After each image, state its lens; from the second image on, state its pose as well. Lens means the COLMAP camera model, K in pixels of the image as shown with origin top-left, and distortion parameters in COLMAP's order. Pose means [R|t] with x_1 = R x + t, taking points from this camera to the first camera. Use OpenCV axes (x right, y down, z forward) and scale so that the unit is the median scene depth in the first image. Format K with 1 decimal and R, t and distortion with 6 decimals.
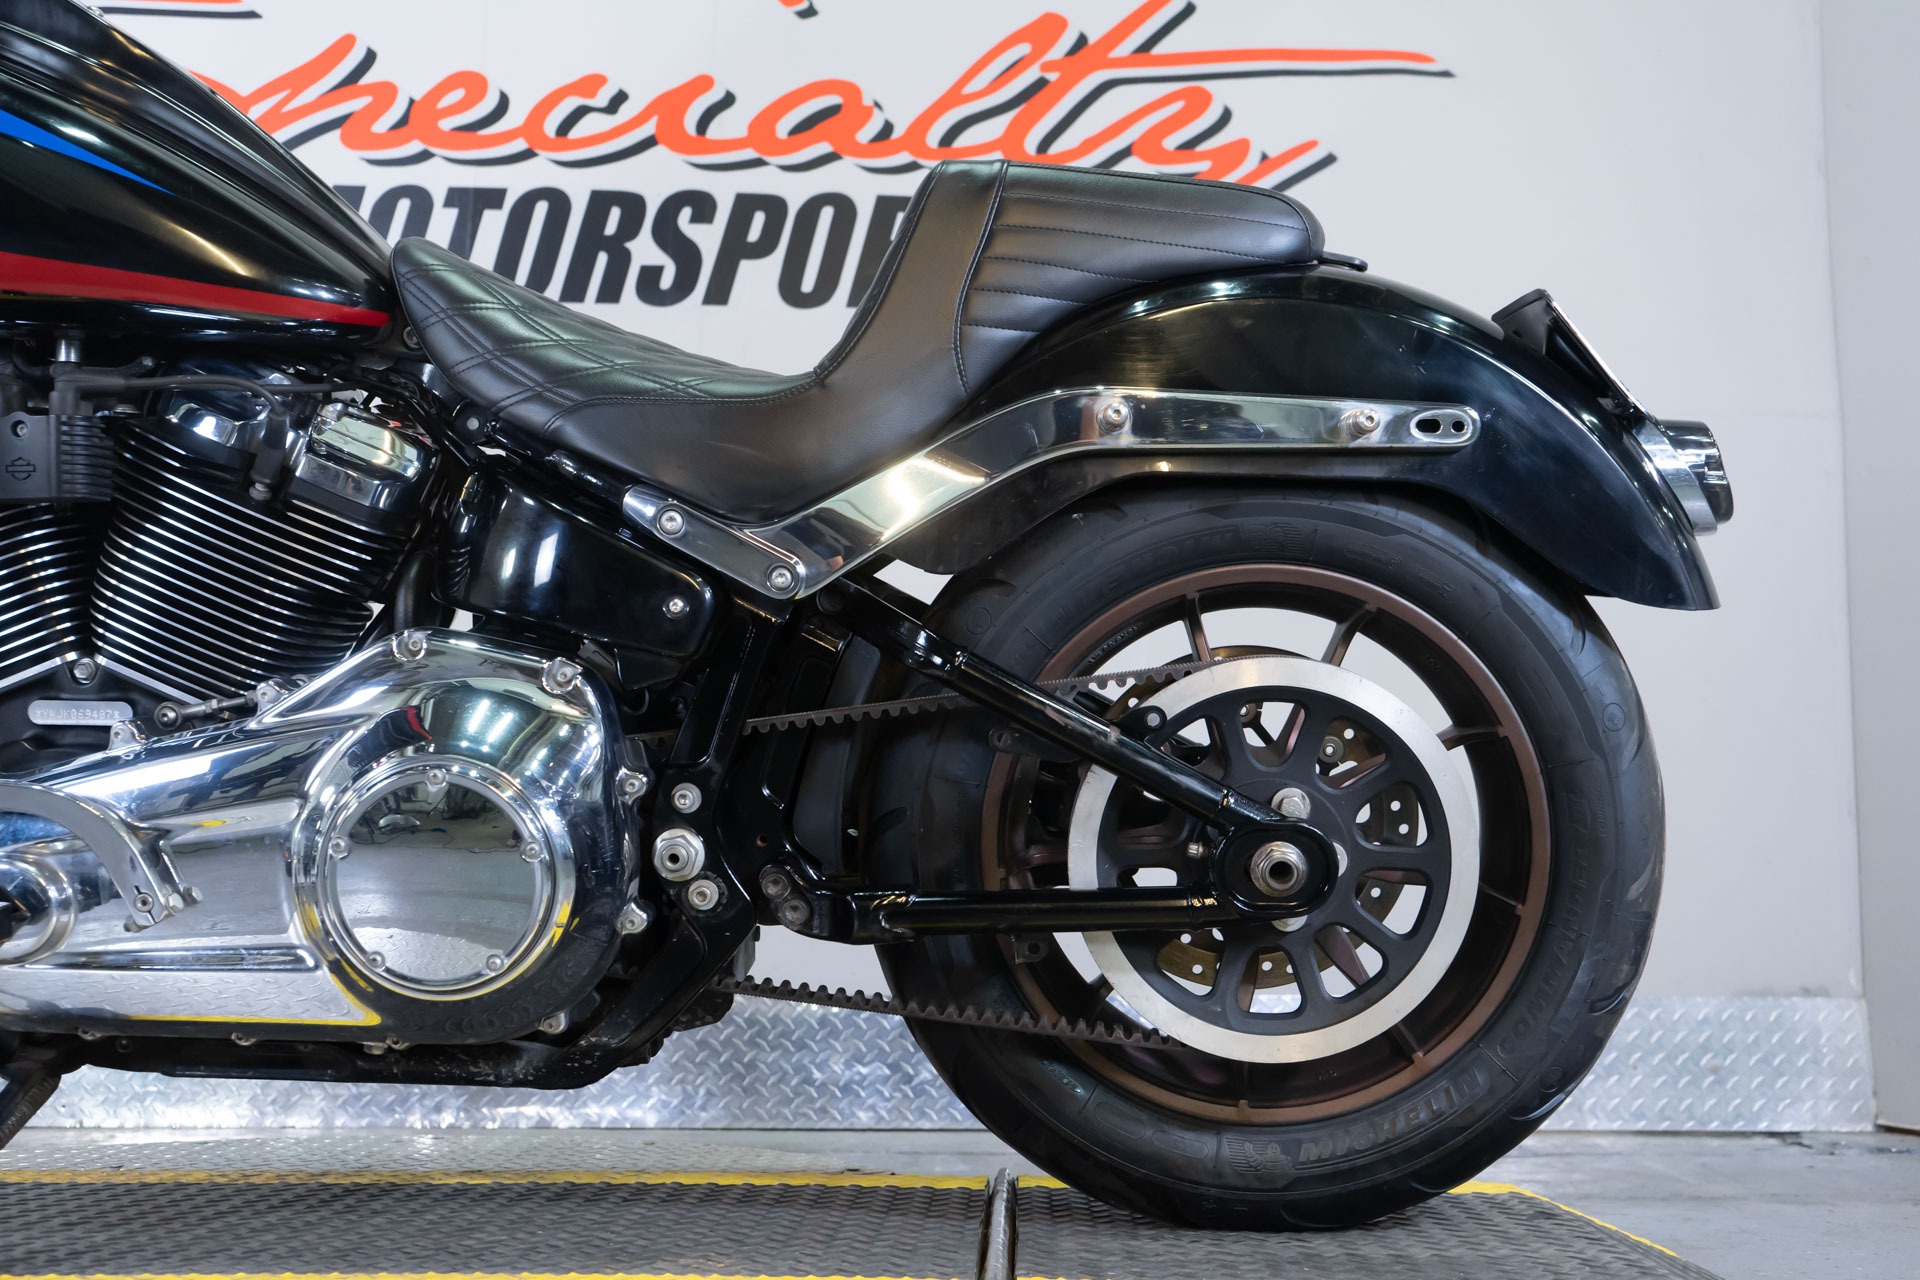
lens RADIAL K [[1975.6, 0, 970.9], [0, 1975.6, 633.3], [0, 0, 1]] dist [0.000699, 0.000000]
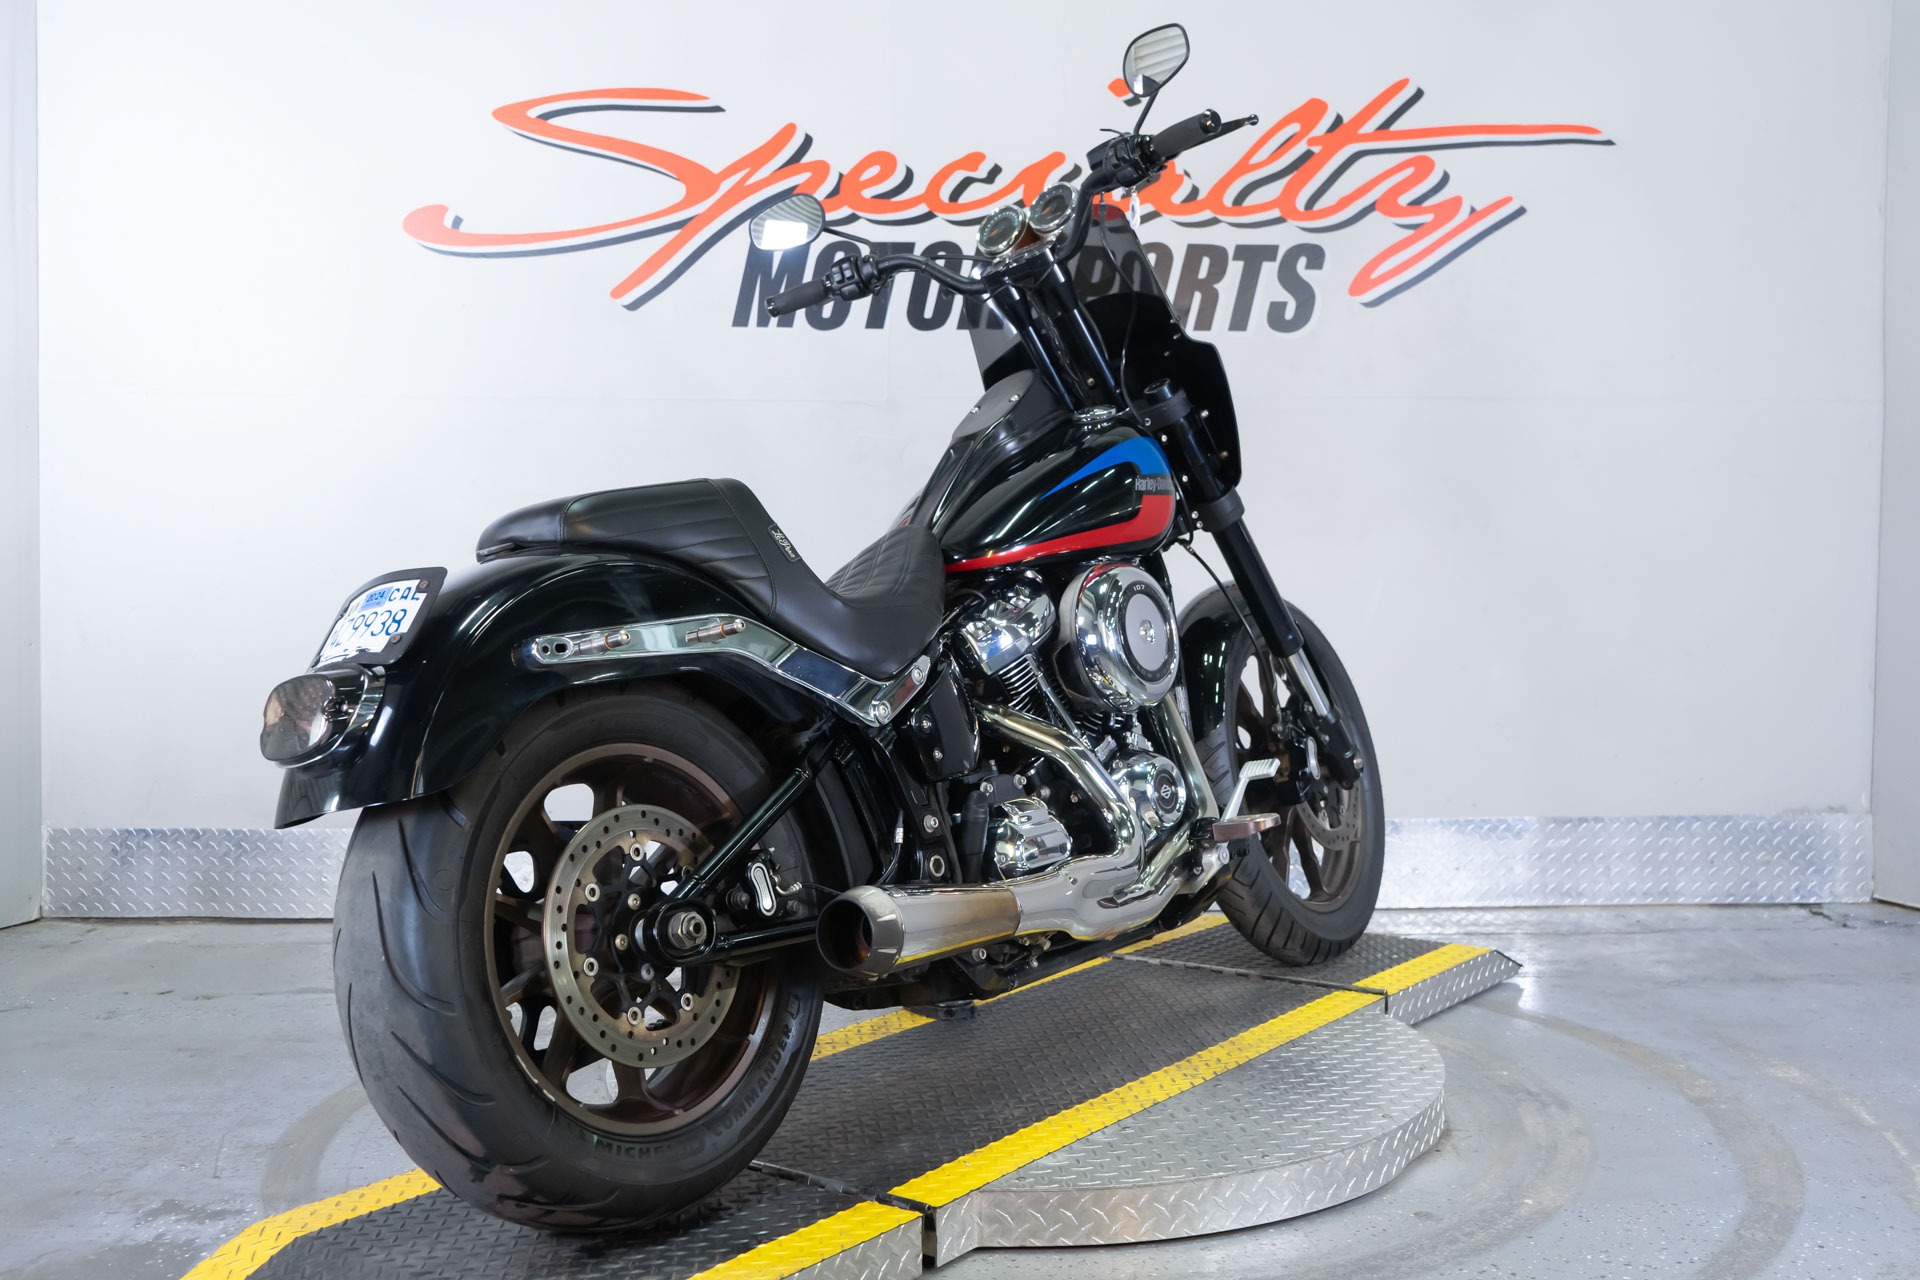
lens RADIAL K [[1905.6, 0, 969.9], [0, 1905.6, 641.0], [0, 0, 1]] dist [-0.007331, 0.000000]
pose [[0.999903, -0.013640, 0.002673, -0.205011], [0.012898, 0.982218, 0.187299, -0.201712], [-0.005180, -0.187247, 0.982299, -0.336769]]
